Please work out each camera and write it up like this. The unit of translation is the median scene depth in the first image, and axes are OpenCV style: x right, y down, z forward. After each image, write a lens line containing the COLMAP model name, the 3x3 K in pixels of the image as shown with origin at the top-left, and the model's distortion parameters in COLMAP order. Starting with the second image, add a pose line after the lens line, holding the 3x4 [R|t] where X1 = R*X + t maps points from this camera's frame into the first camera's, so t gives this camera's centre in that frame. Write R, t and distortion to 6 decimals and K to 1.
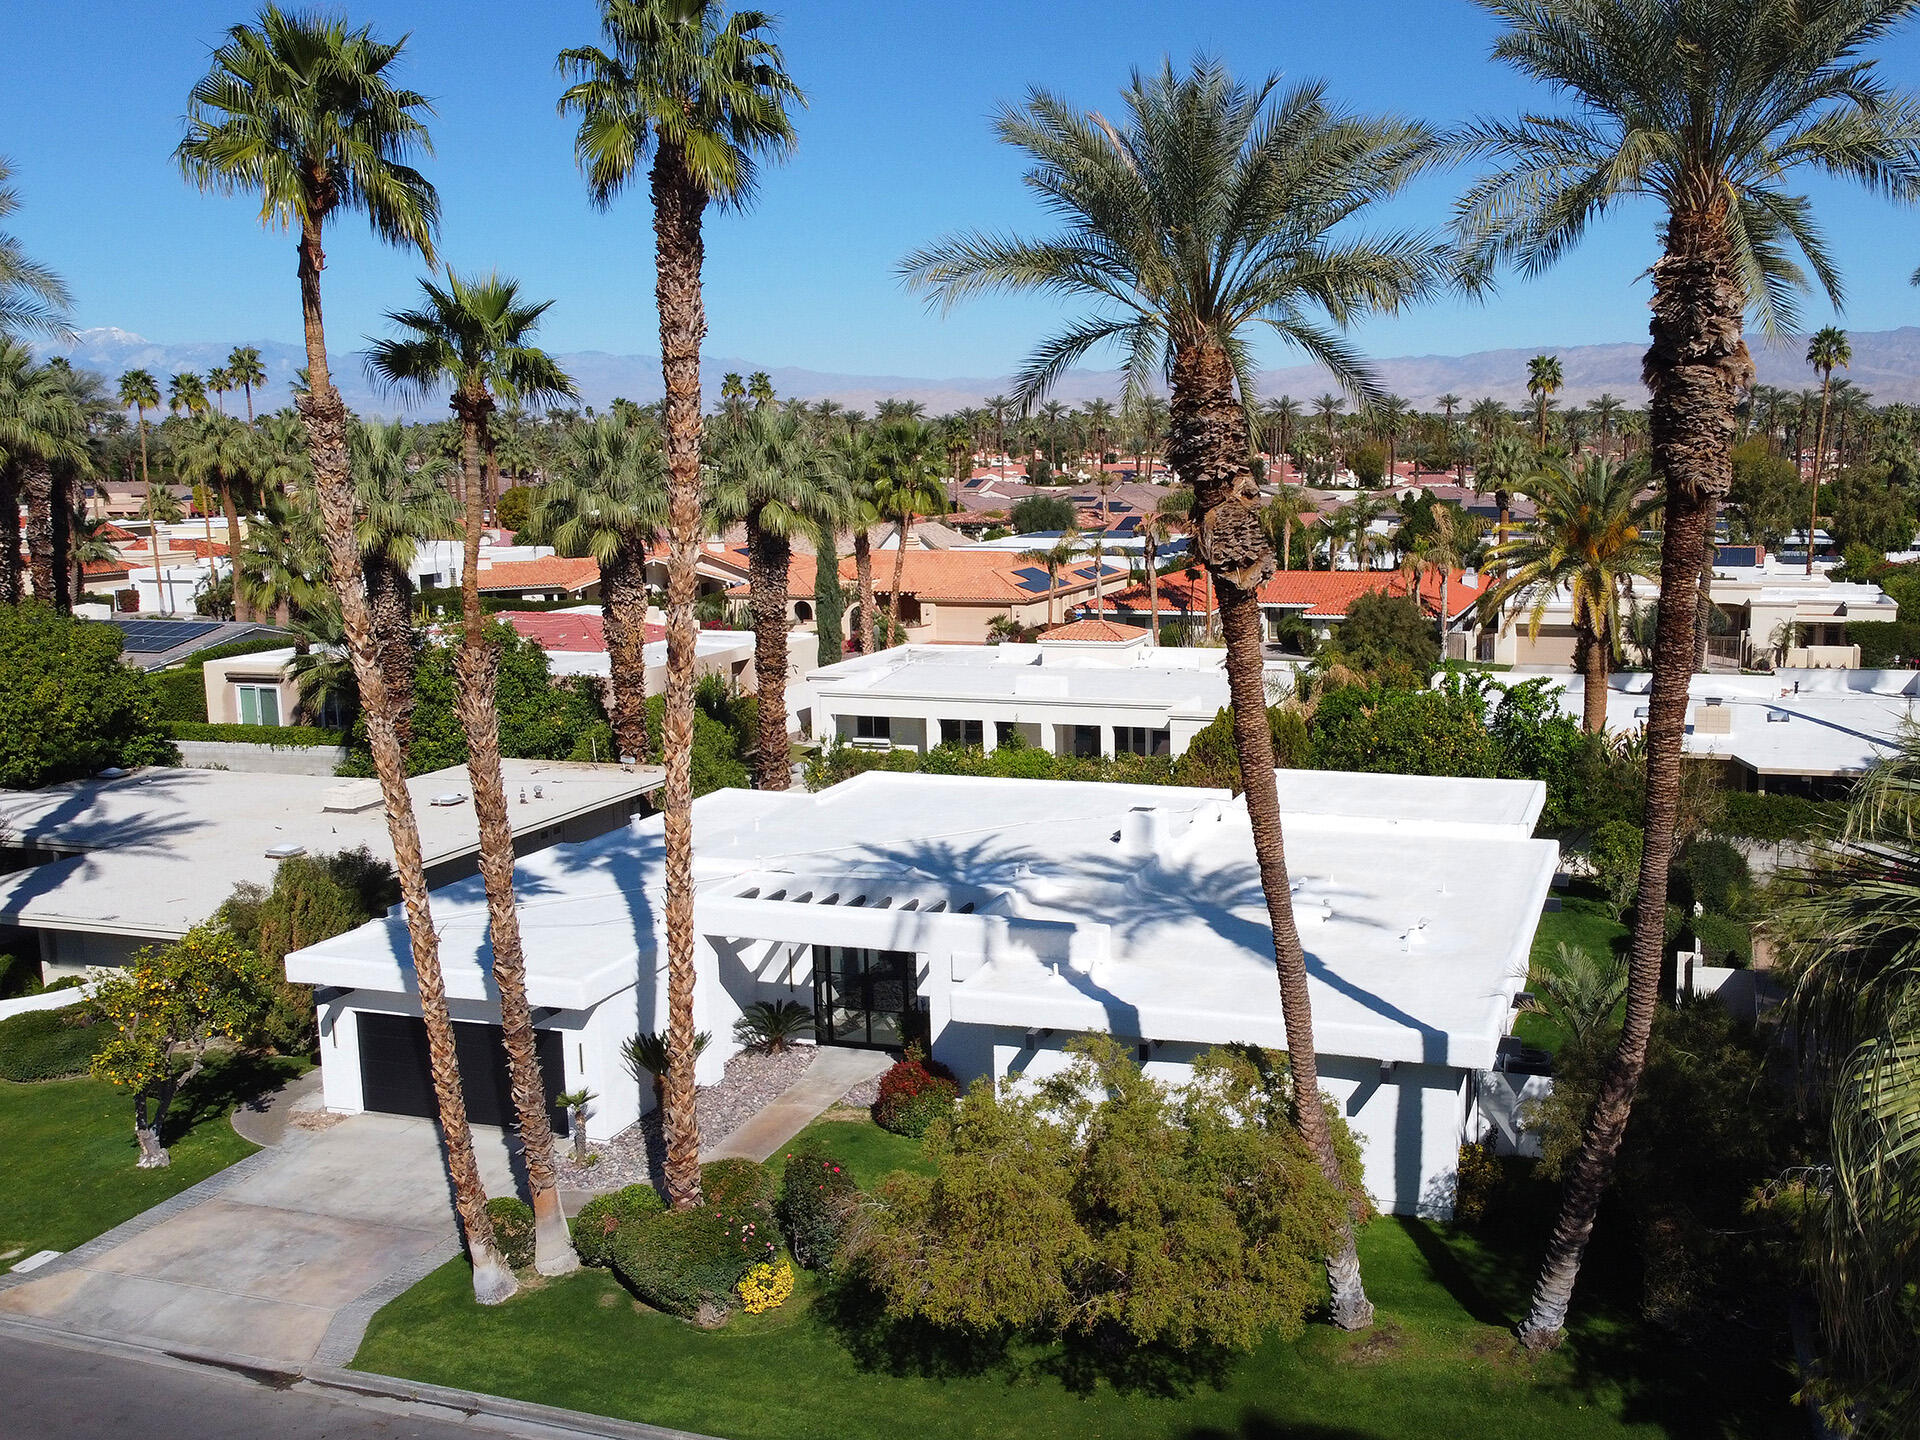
lens RADIAL K [[1686.7, 0, 1228.0], [0, 1686.7, 734.4], [0, 0, 1]] dist [-0.004081, -0.003346]
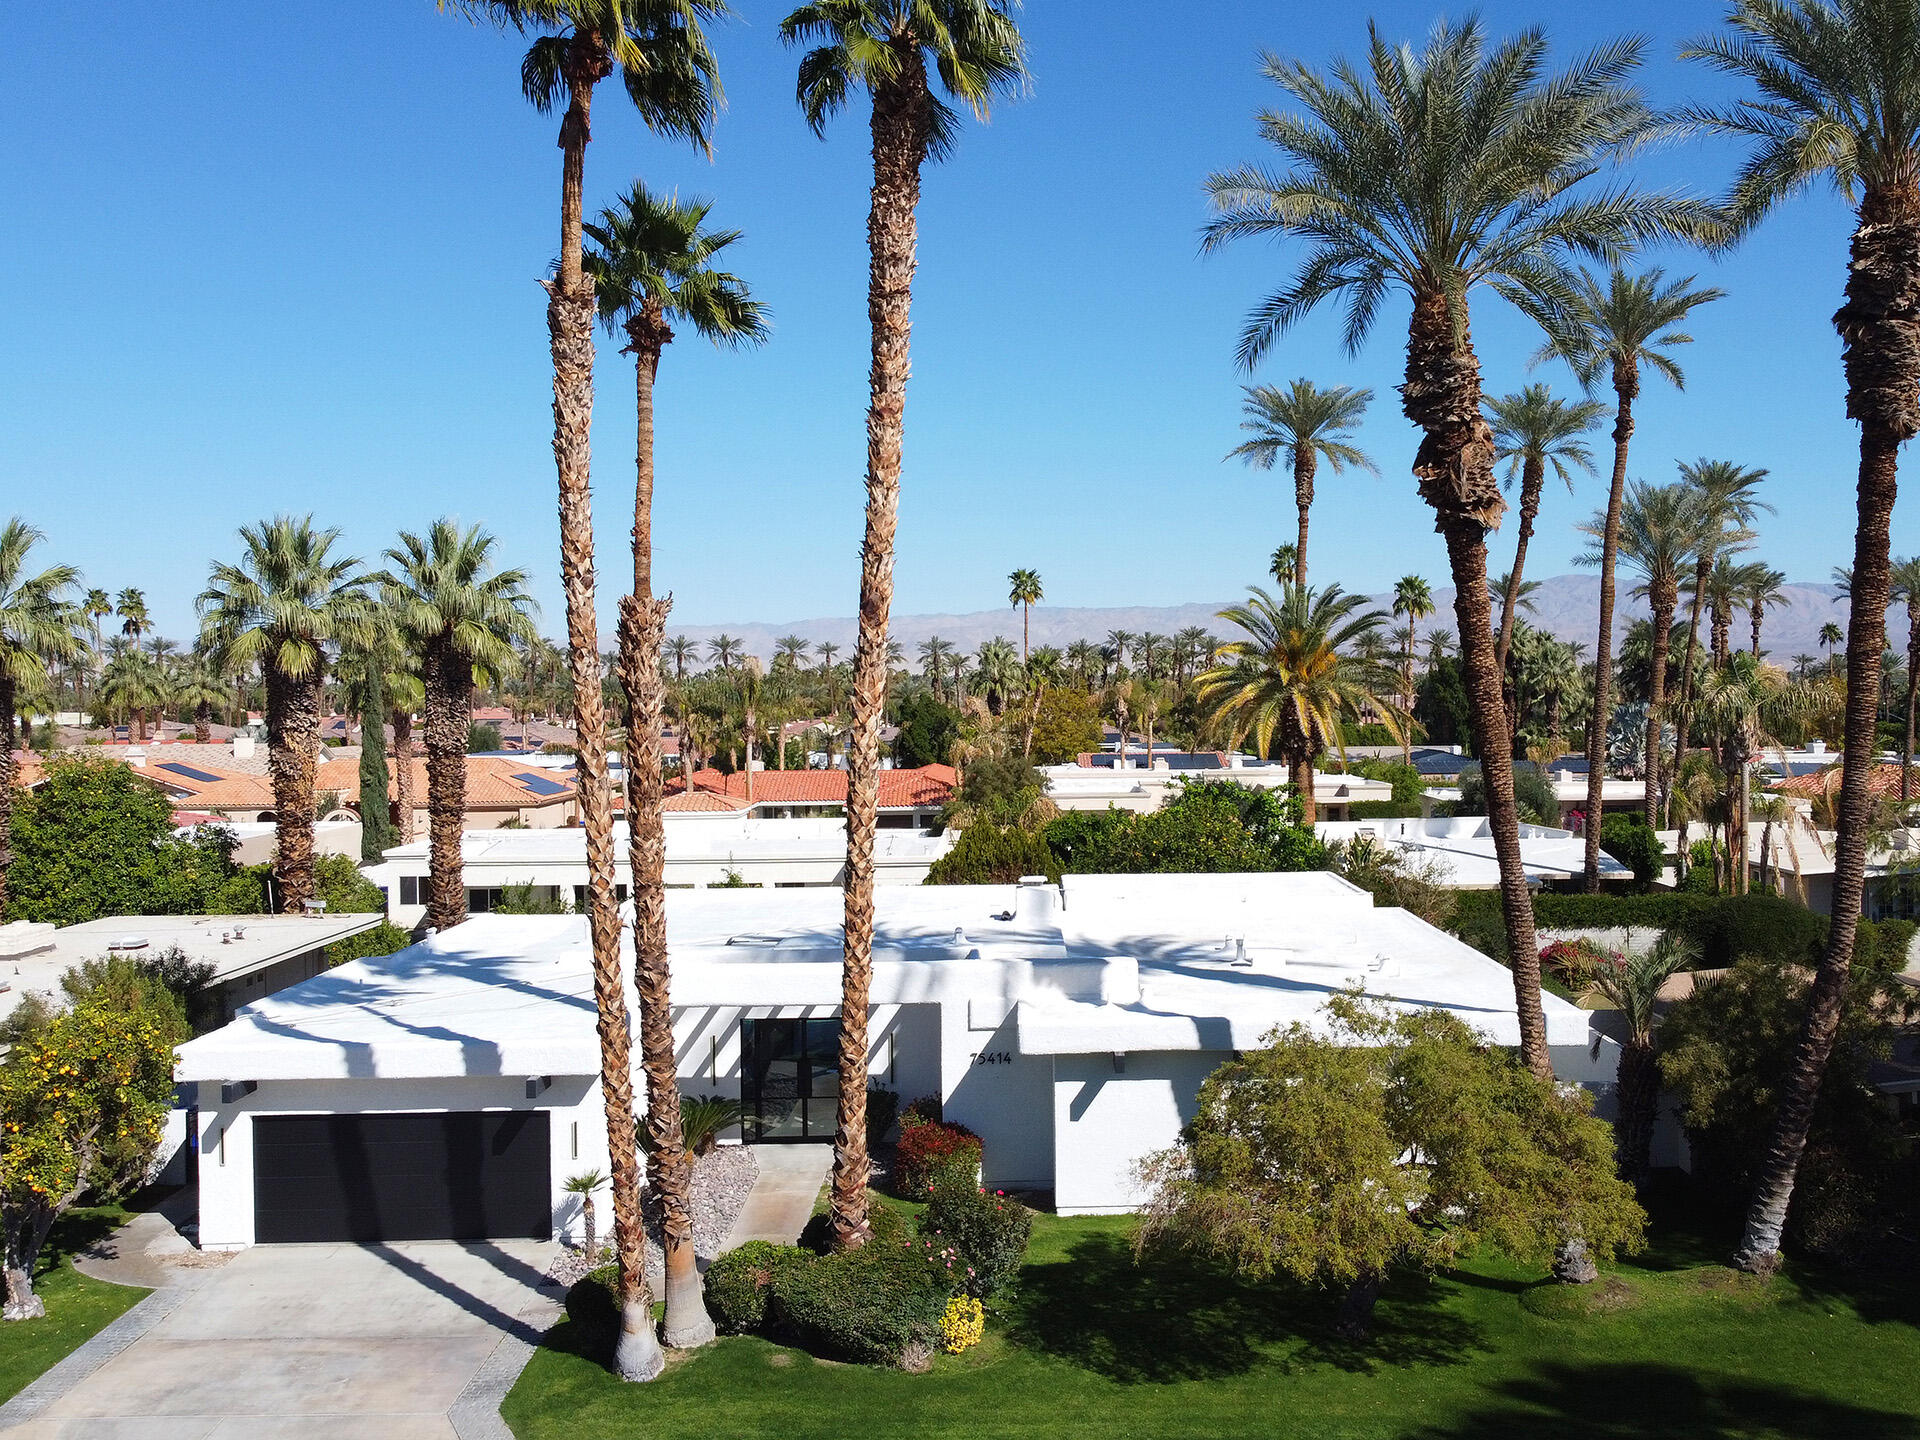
lens RADIAL K [[1686.7, 0, 1034.7], [0, 1686.7, 777.8], [0, 0, 1]] dist [-0.004081, -0.003346]
pose [[0.954093, -0.015423, 0.299113, -0.413240], [0.056654, 0.989938, -0.129669, 0.133975], [-0.294103, 0.140662, 0.945366, 0.092894]]
